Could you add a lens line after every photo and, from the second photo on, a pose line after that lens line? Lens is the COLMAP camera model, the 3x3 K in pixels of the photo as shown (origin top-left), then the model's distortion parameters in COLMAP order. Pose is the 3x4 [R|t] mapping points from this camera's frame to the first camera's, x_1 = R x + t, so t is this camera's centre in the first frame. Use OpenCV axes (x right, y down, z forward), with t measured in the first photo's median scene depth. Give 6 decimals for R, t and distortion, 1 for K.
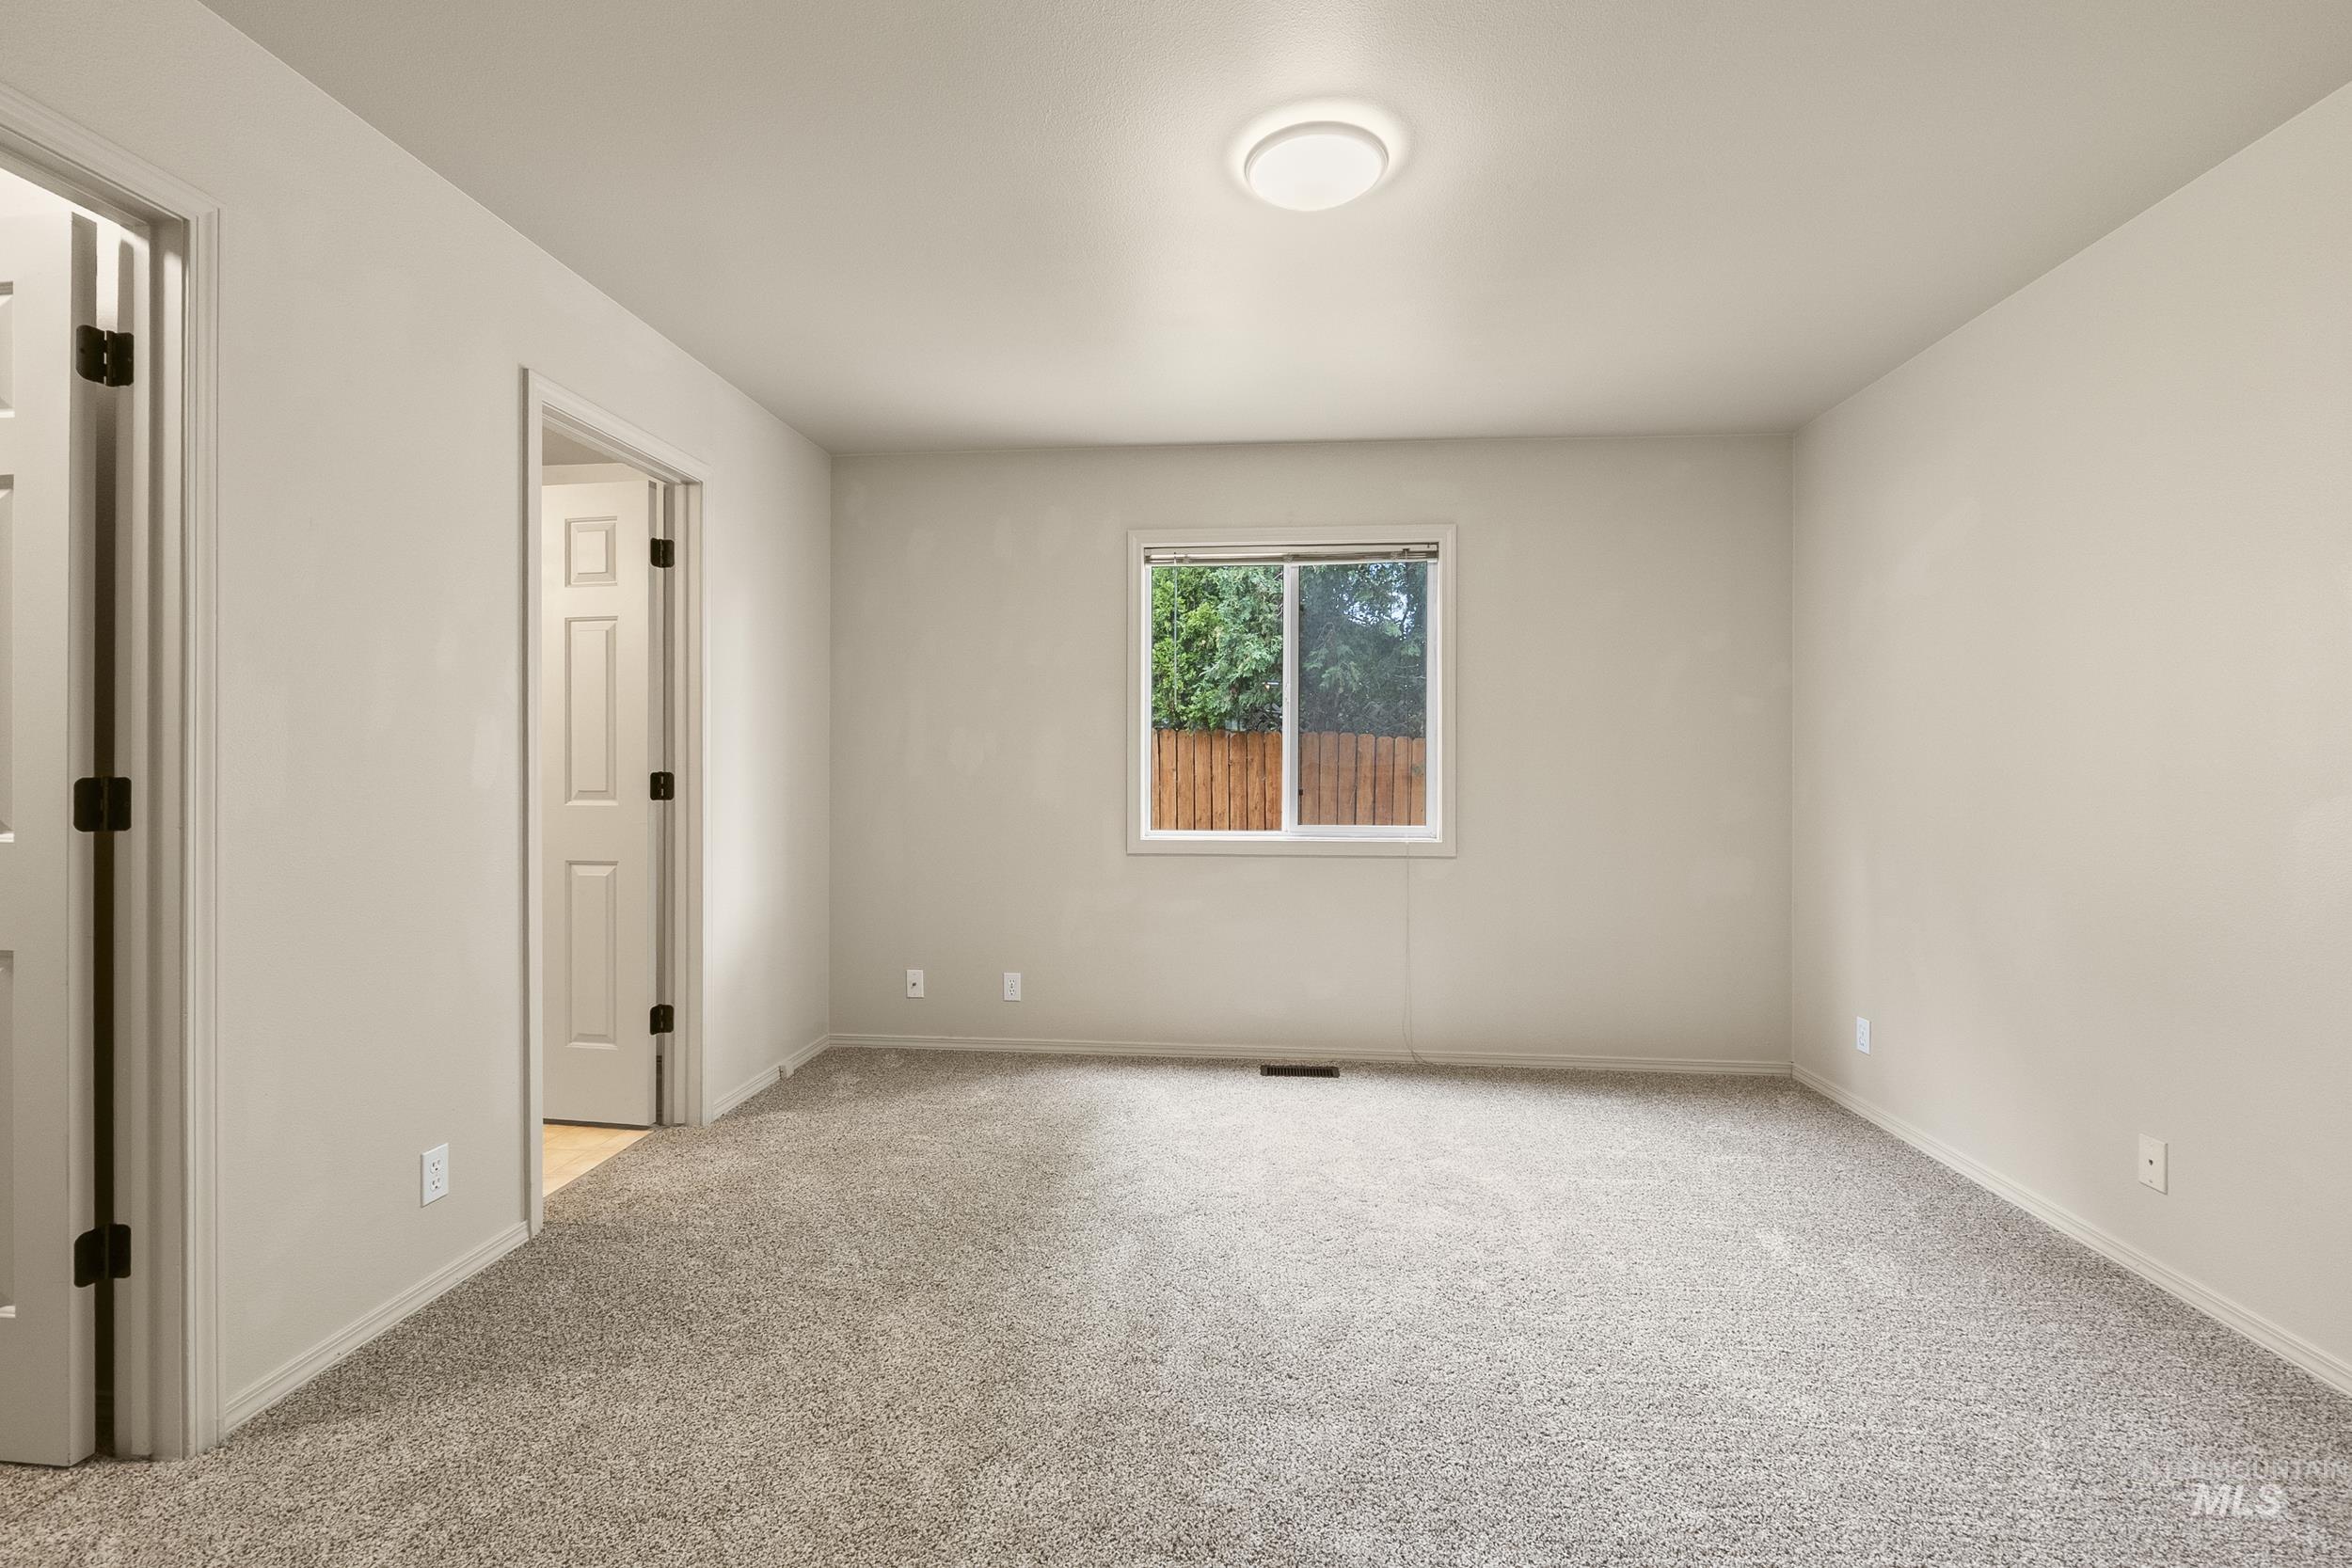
lens RADIAL K [[1005.8, 0, 1174.4], [0, 1005.8, 775.4], [0, 0, 1]] dist [-0.003719, -0.000078]
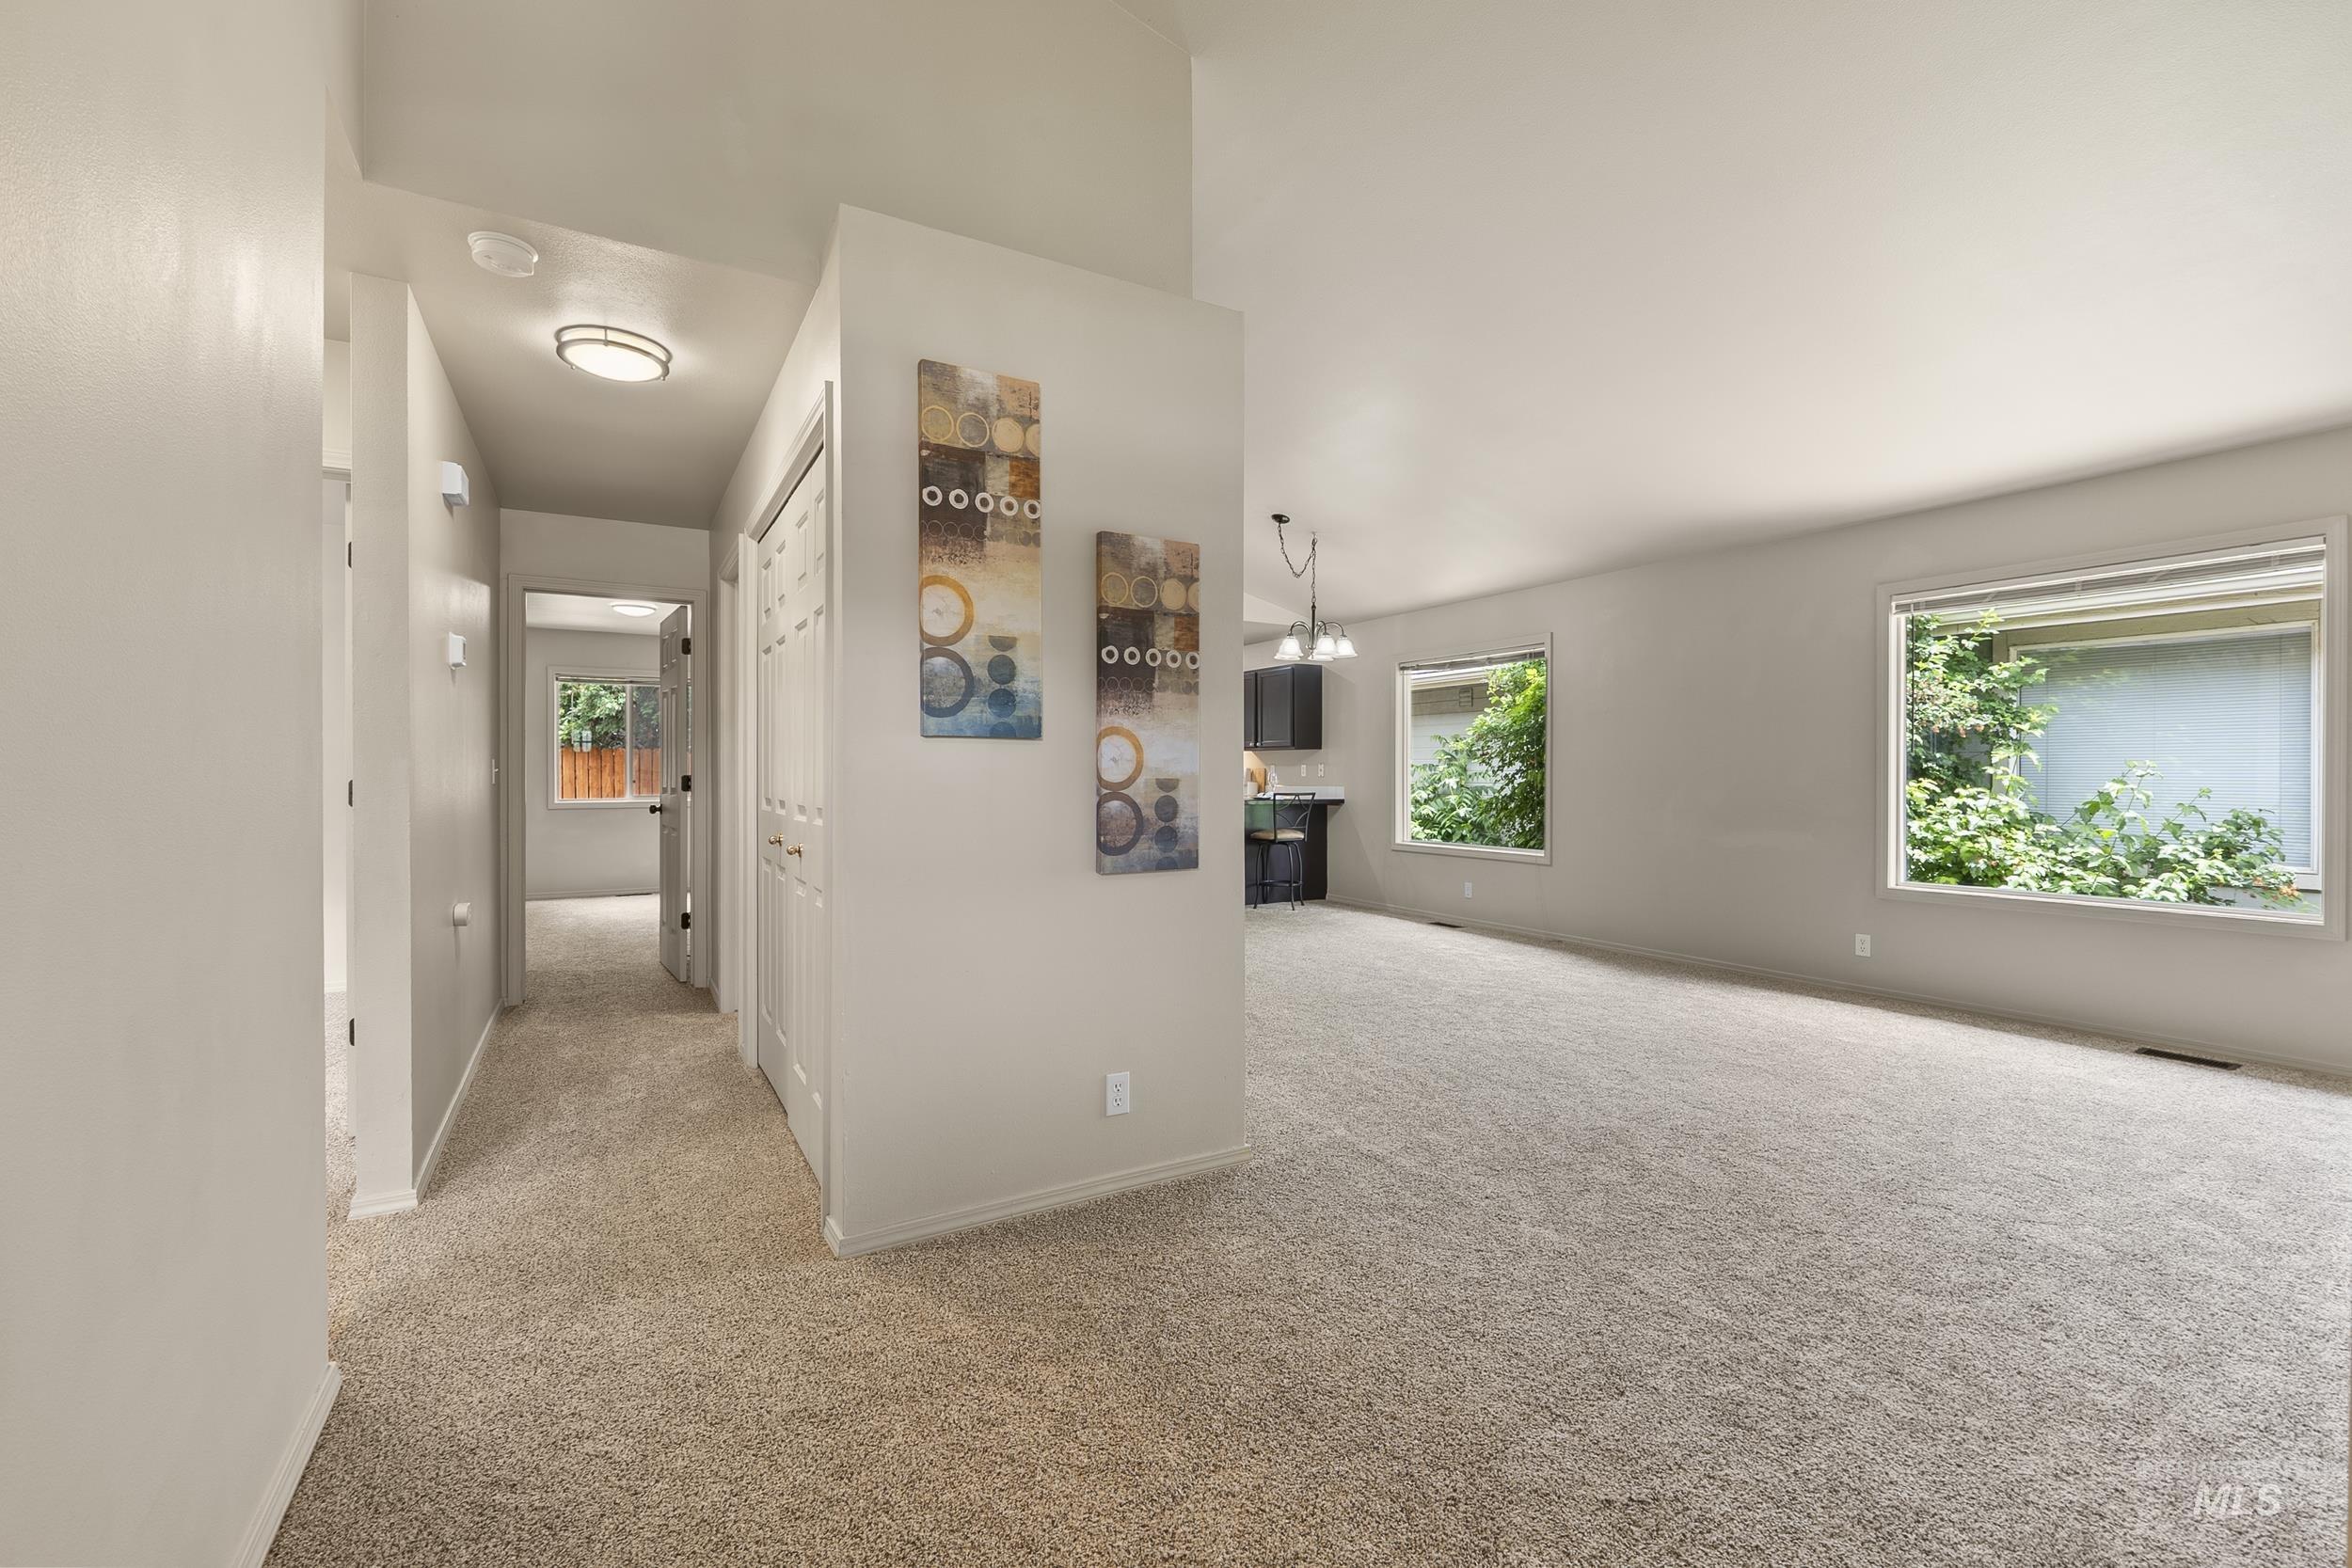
lens RADIAL K [[1005.8, 0, 1180.8], [0, 1005.8, 775.4], [0, 0, 1]] dist [-0.003719, -0.000078]
pose [[0.820896, -0.005938, 0.571047, -0.094395], [0.006638, 0.999978, 0.000855, 0.005158], [-0.571040, 0.003089, 0.820917, -0.935392]]
